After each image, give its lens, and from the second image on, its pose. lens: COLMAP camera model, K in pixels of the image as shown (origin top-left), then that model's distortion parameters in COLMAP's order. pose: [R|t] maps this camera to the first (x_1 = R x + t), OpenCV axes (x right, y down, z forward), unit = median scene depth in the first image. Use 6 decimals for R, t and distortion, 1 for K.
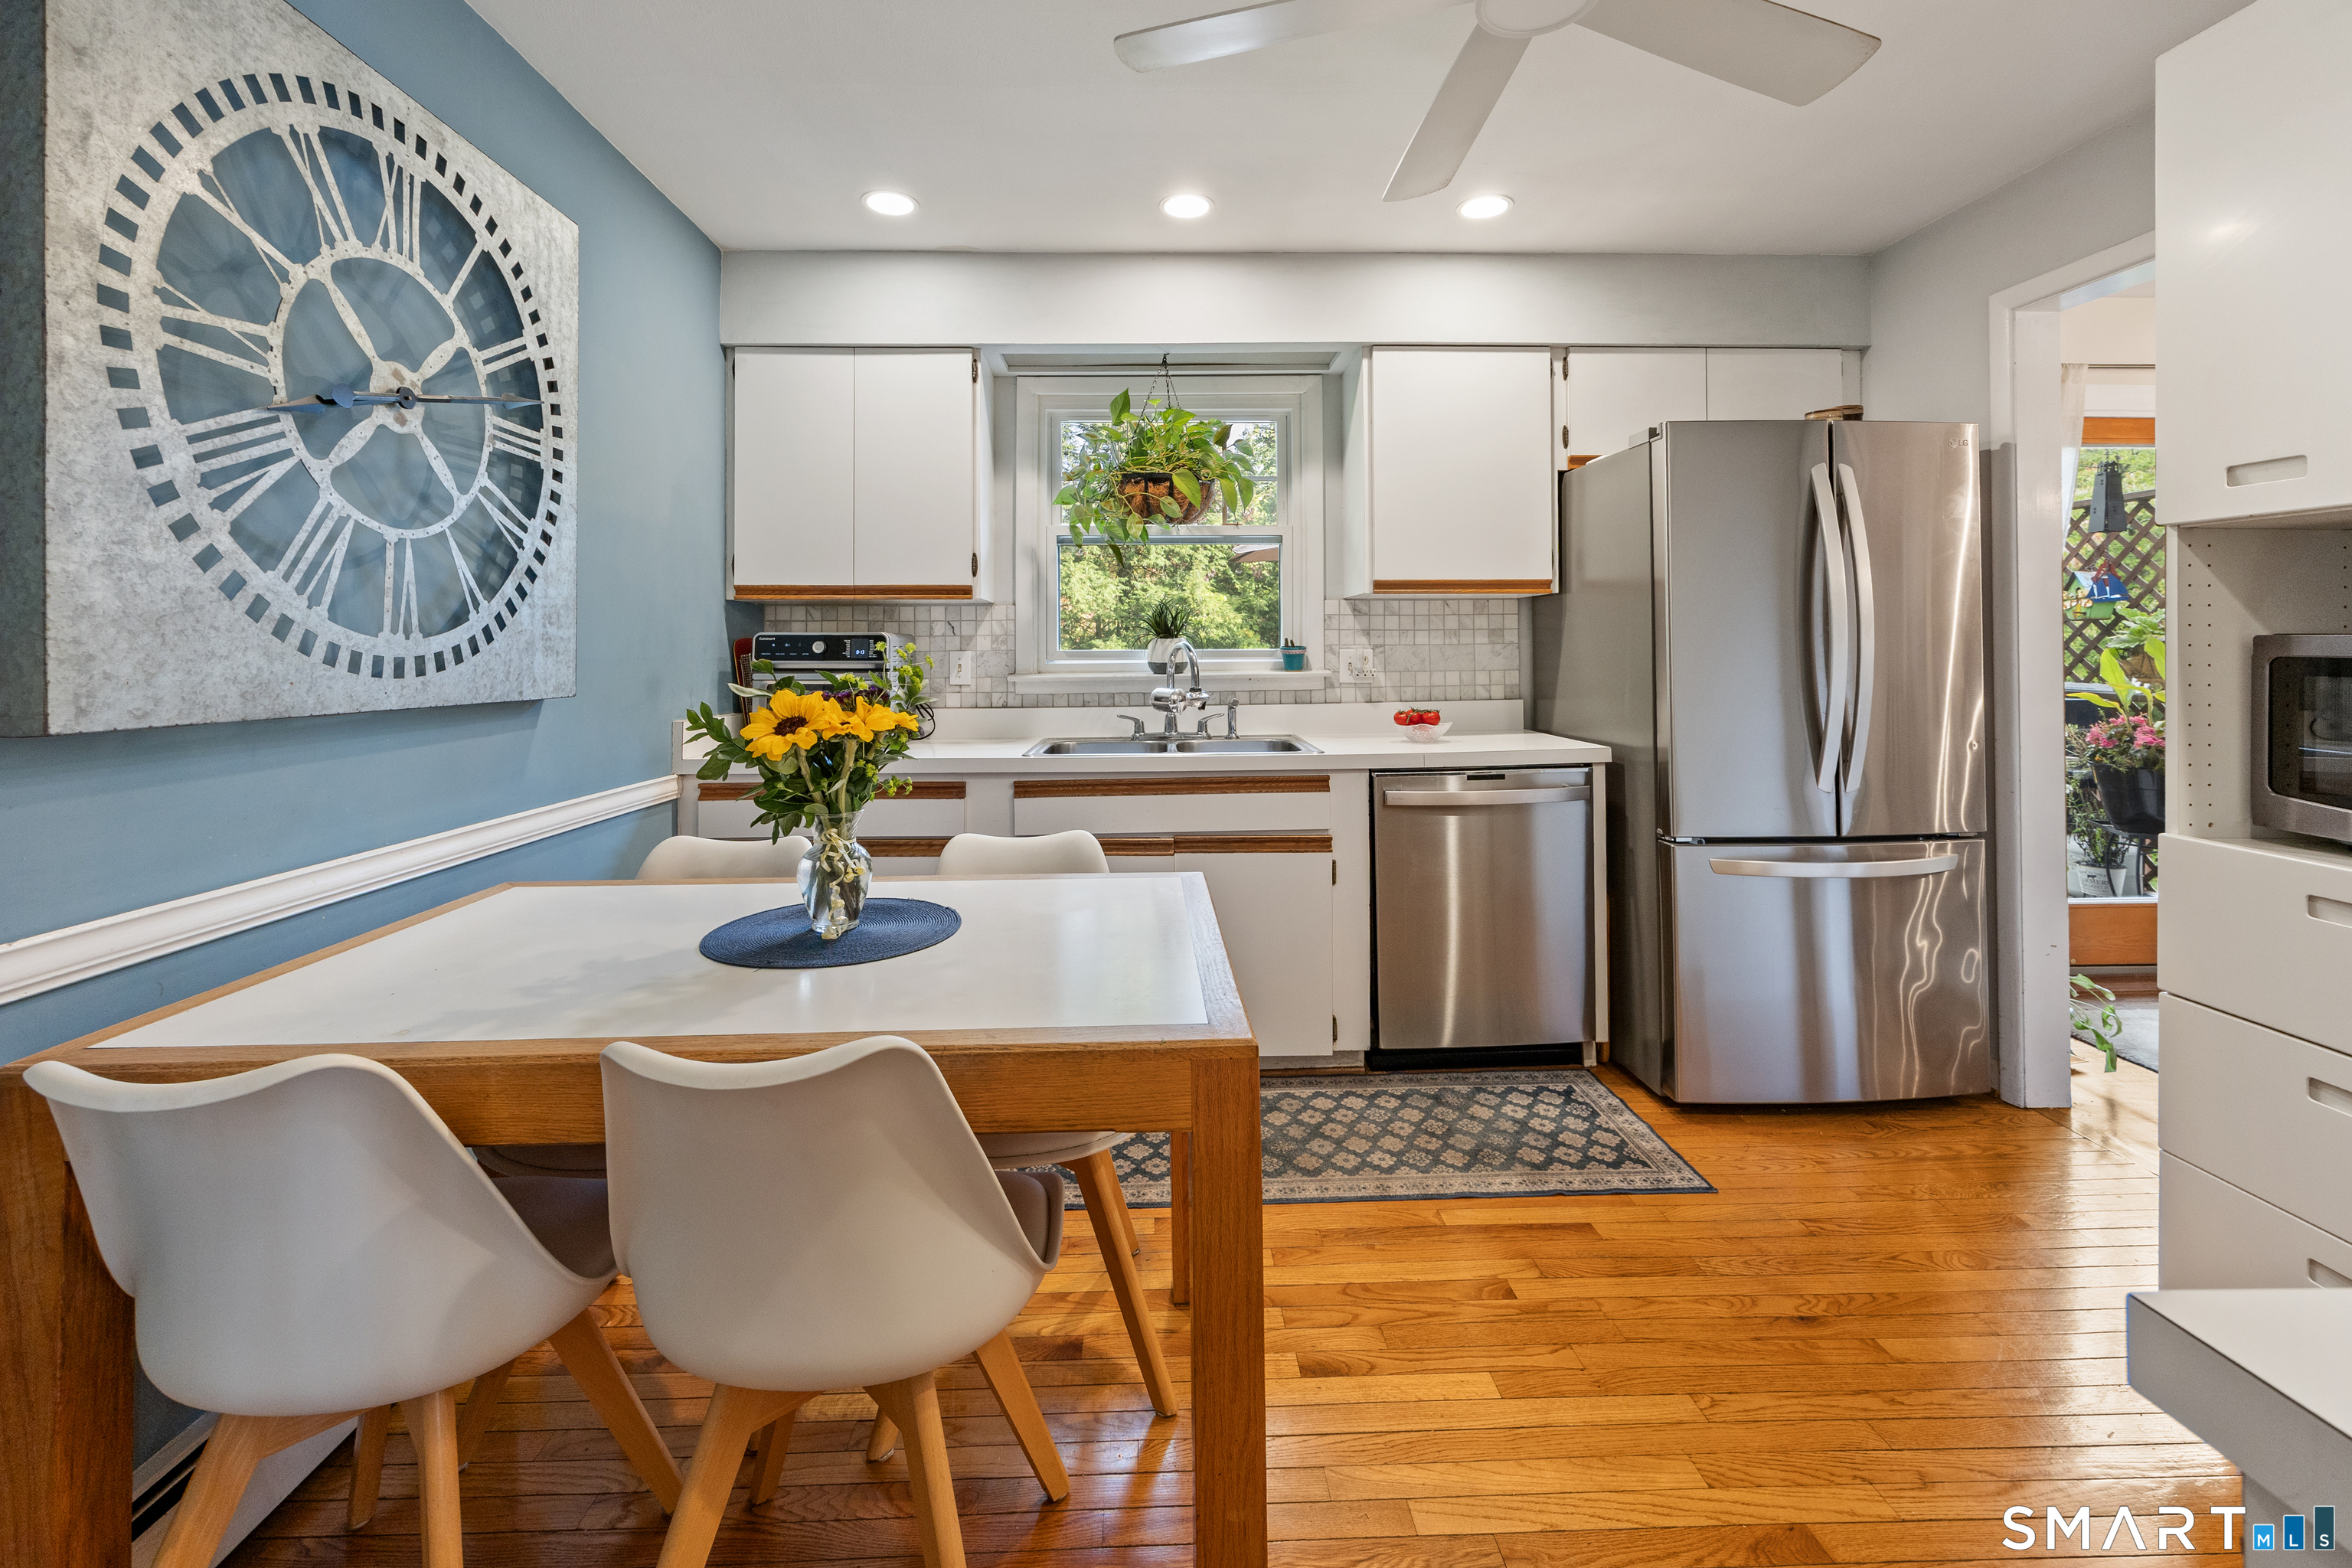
lens RADIAL K [[940.7, 0, 1162.9], [0, 940.7, 785.4], [0, 0, 1]] dist [-0.001671, 0.001093]
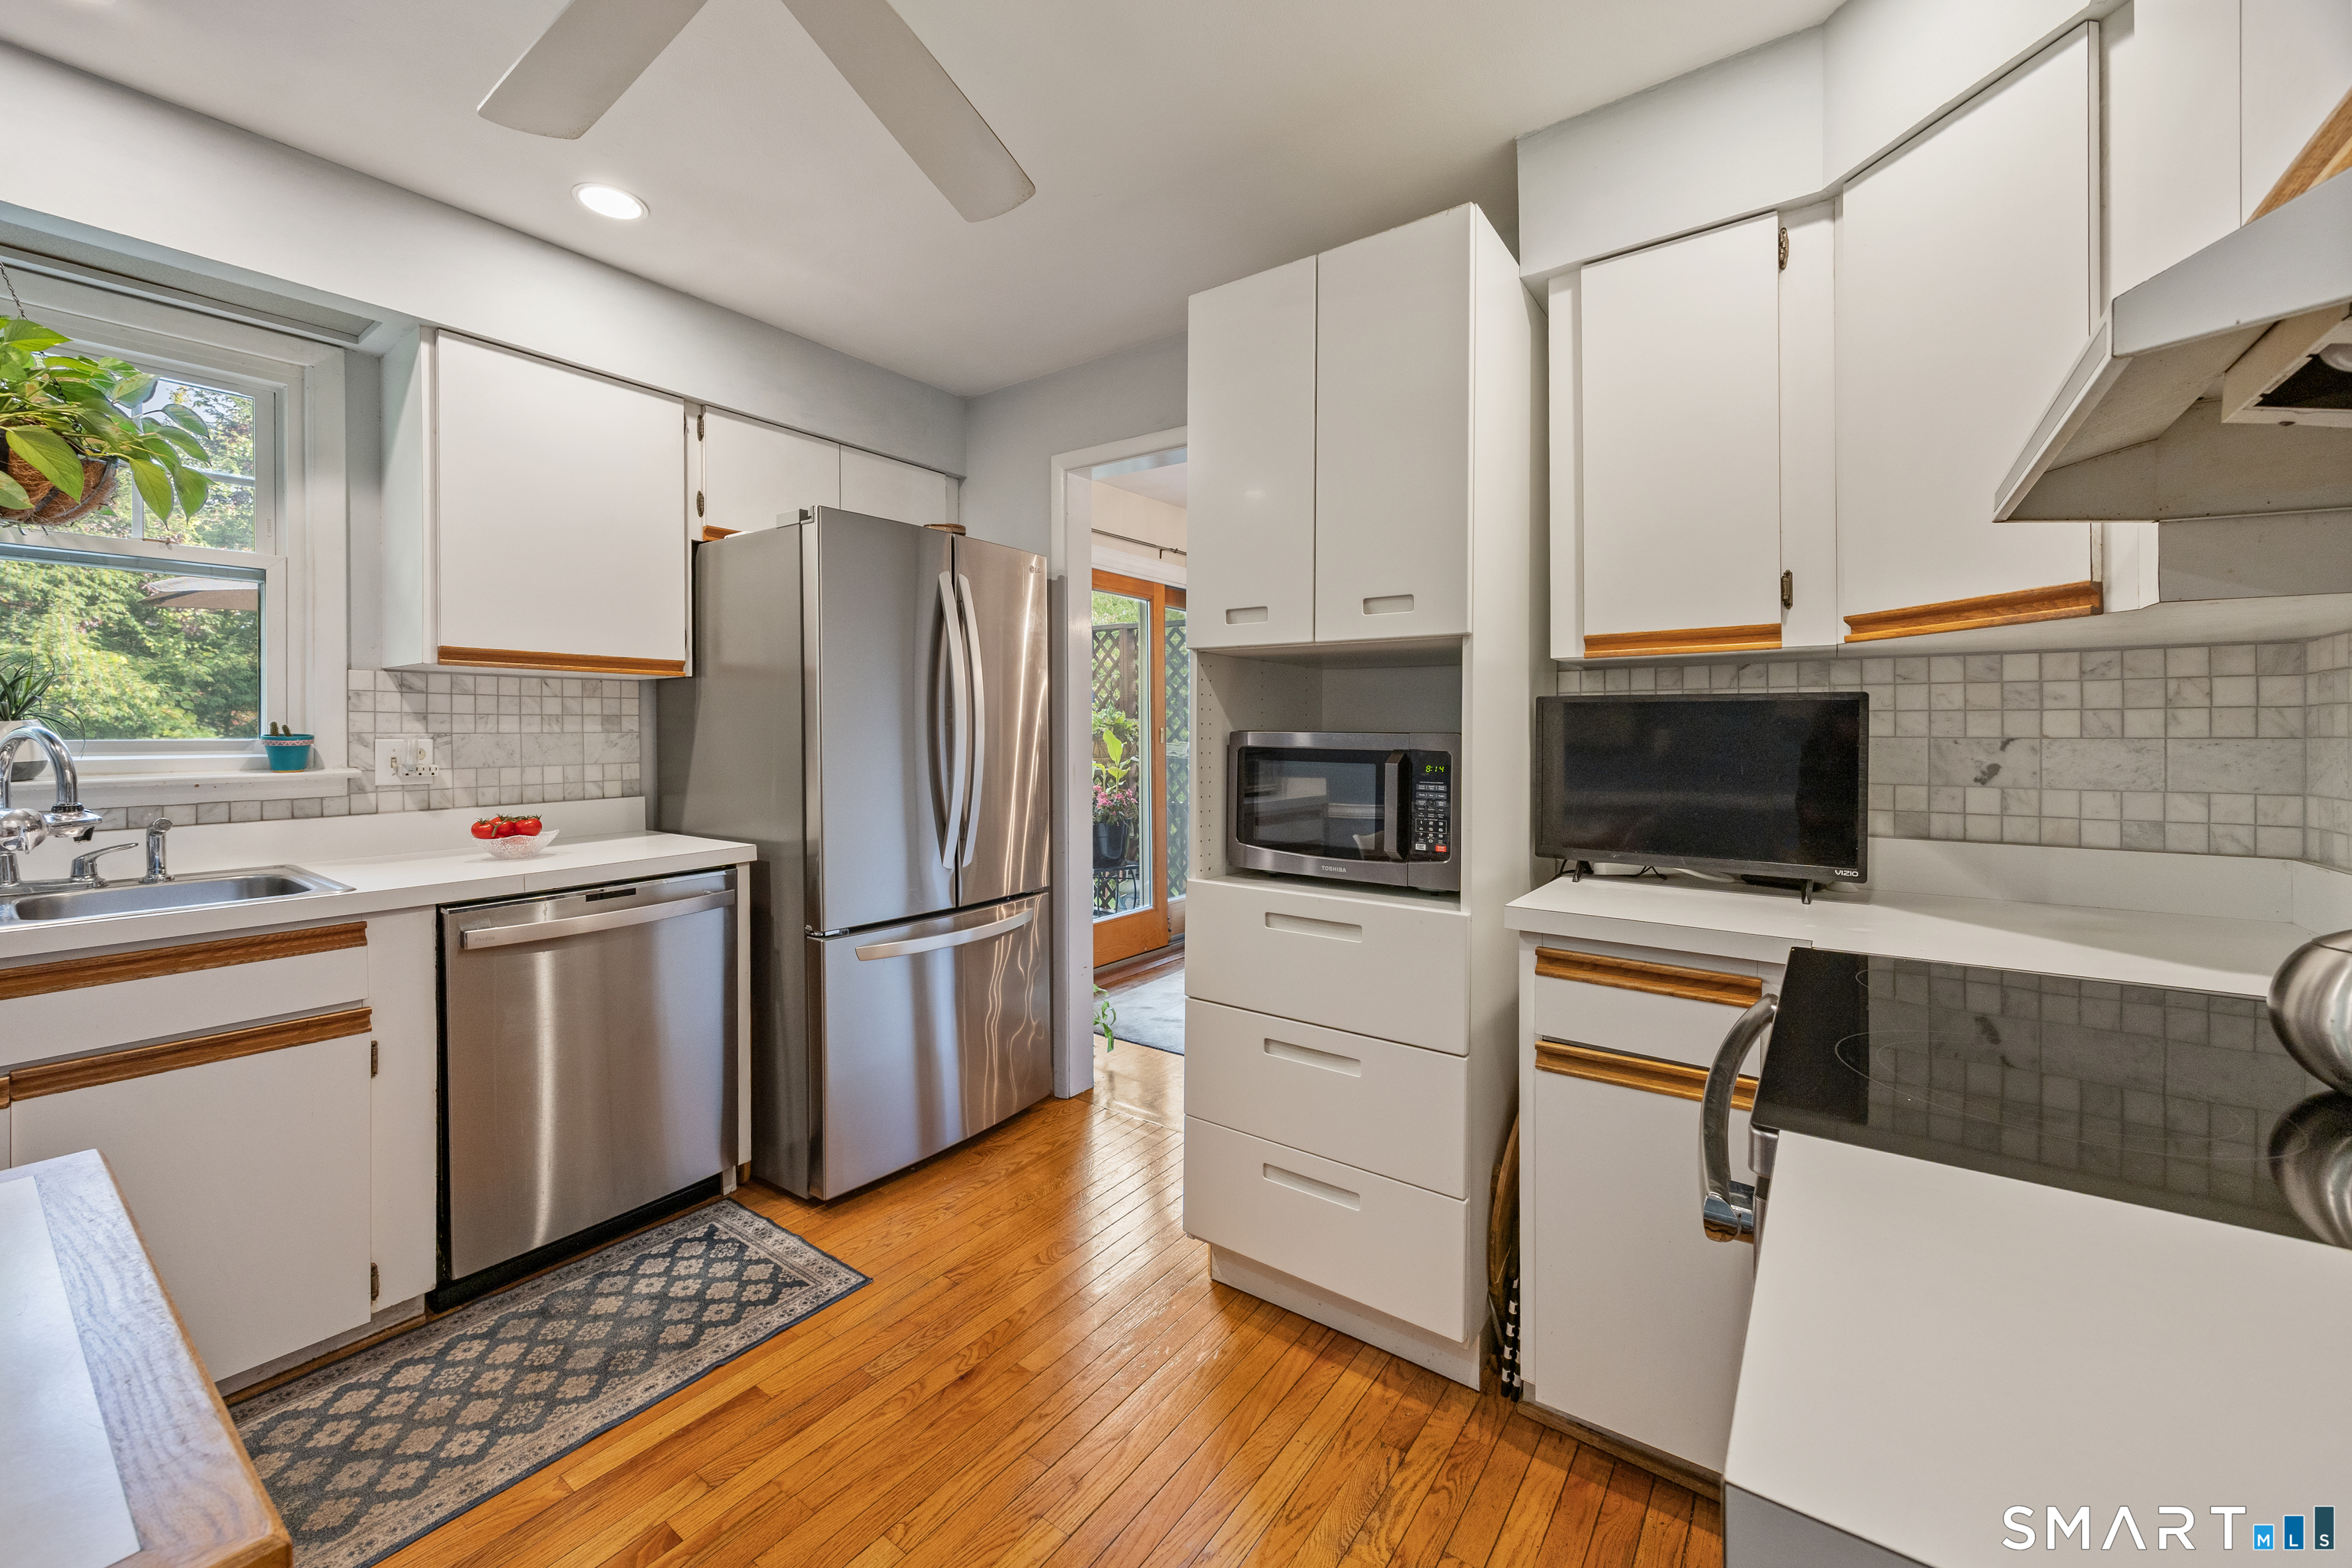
lens RADIAL K [[940.7, 0, 1146.5], [0, 940.7, 739.3], [0, 0, 1]] dist [-0.001671, 0.001093]
pose [[0.625285, -0.000961, 0.780396, -0.001731], [0.109910, 0.990140, -0.086845, -0.018850], [-0.772618, 0.140076, 0.619225, 0.110117]]
